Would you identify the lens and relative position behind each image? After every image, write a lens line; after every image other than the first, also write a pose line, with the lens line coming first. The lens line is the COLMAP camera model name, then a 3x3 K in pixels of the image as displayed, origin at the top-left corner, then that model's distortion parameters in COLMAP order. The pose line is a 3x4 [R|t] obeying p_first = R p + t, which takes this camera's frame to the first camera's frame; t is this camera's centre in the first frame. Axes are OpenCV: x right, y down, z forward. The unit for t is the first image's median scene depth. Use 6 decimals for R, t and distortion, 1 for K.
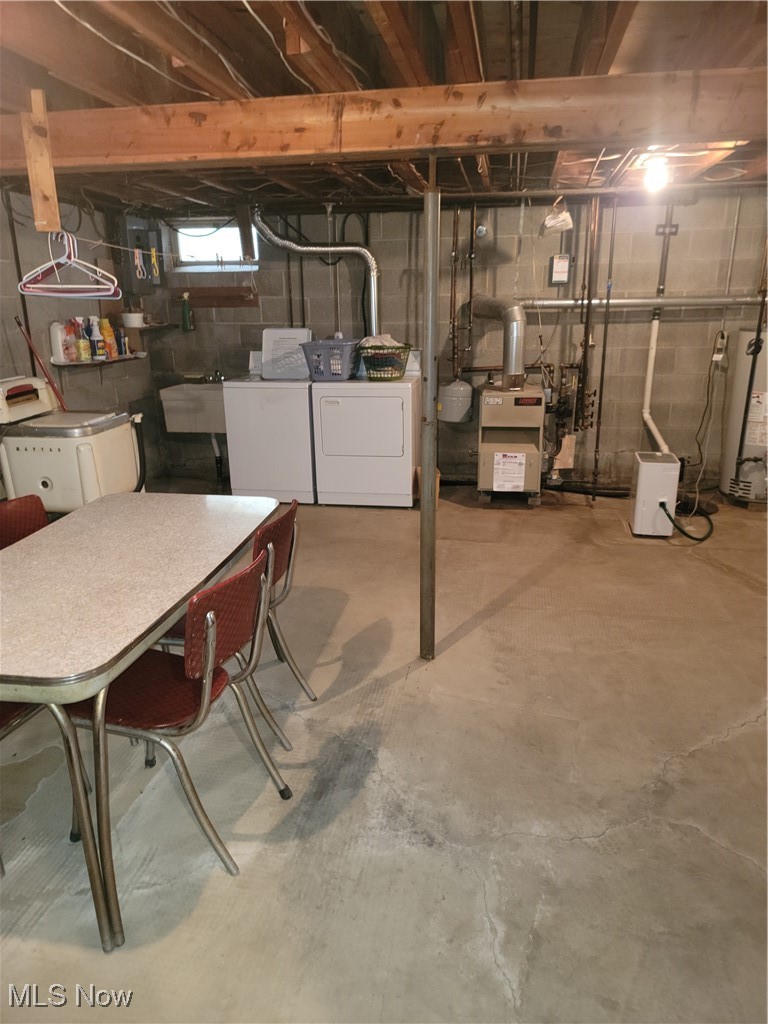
lens RADIAL K [[719.7, 0, 384.0], [0, 719.7, 512.0], [0, 0, 1]] dist [0.092100, -0.075502]
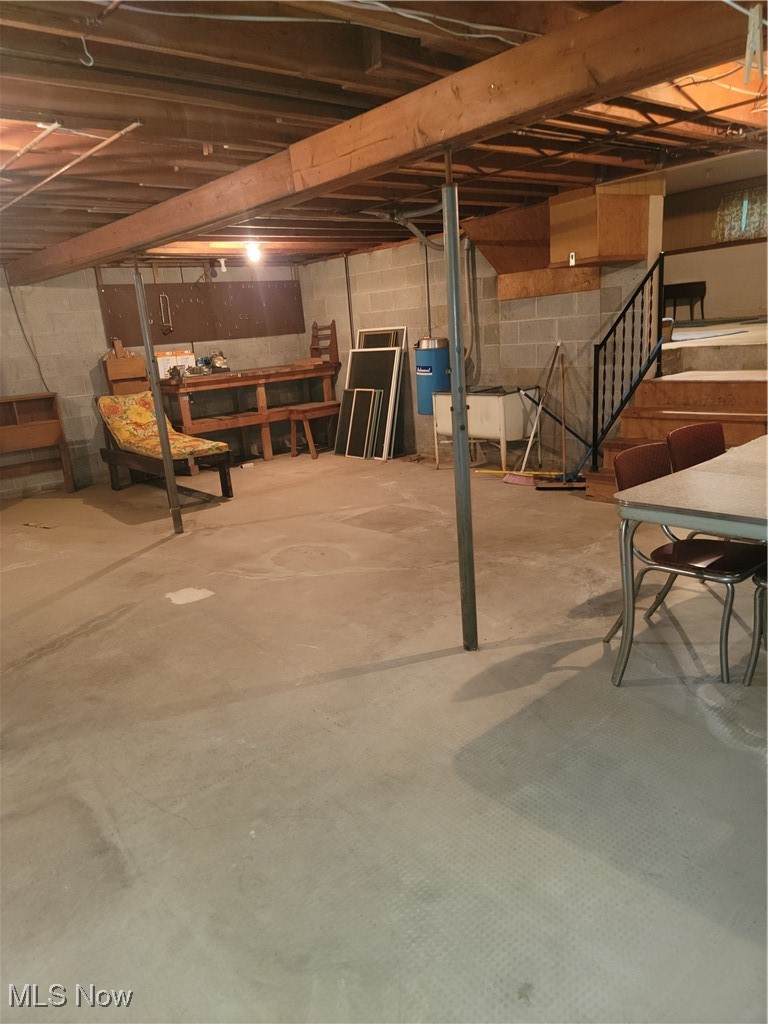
lens RADIAL K [[719.7, 0, 384.0], [0, 719.7, 512.0], [0, 0, 1]] dist [0.092100, -0.075502]
pose [[-0.777085, -0.084161, 0.623743, -0.299176], [0.259715, 0.859836, 0.439580, -0.282927], [-0.573312, 0.503586, -0.646308, 1.070376]]
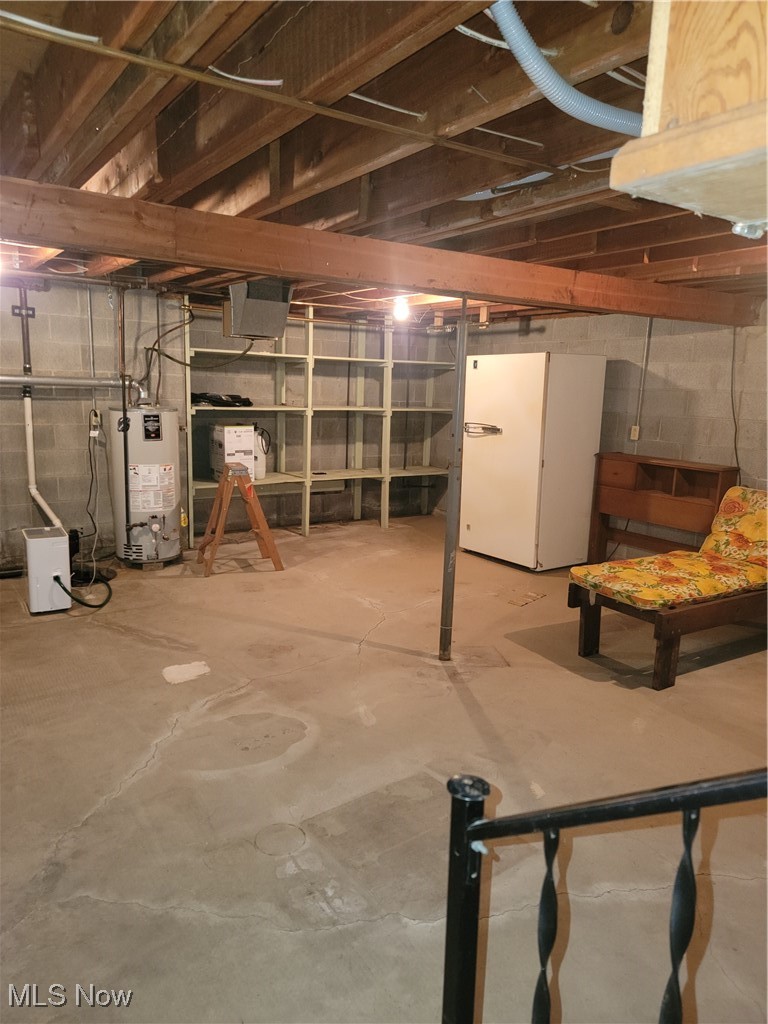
lens RADIAL K [[710.2, 0, 384.0], [0, 710.2, 512.0], [0, 0, 1]] dist [0.049553, -0.002428]
pose [[0.723840, -0.091963, 0.683812, 0.038377], [0.154883, 0.987442, -0.031152, -0.000109], [-0.672359, 0.128460, 0.728993, -0.034132]]
